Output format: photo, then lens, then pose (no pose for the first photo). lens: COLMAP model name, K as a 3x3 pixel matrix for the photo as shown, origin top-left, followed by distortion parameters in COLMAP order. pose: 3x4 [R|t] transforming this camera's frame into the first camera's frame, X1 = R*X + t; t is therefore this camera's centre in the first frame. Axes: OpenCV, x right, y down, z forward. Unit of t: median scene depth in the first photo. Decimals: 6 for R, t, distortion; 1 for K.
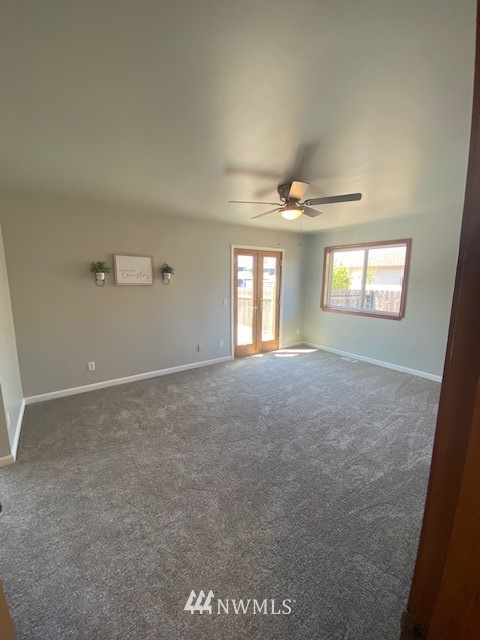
lens RADIAL K [[261.9, 0, 239.8], [0, 261.9, 318.0], [0, 0, 1]] dist [0.020003, -0.018069]
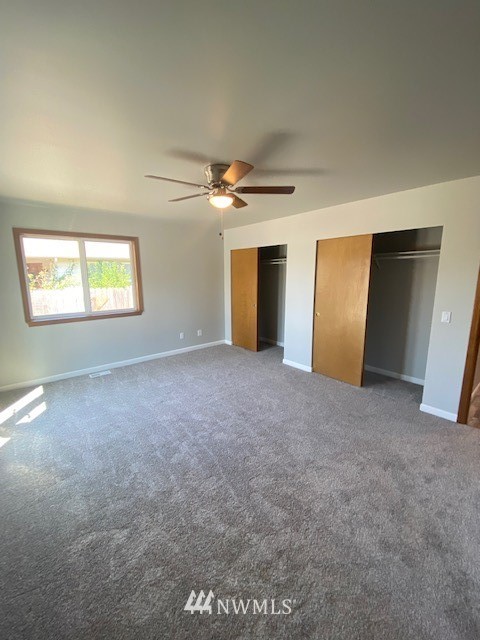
lens RADIAL K [[261.9, 0, 239.8], [0, 261.9, 318.0], [0, 0, 1]] dist [0.020003, -0.018069]
pose [[-0.086602, -0.177439, 0.980314, -0.466852], [0.160828, 0.968614, 0.189529, -0.113939], [-0.983176, 0.174076, -0.055347, 0.673526]]
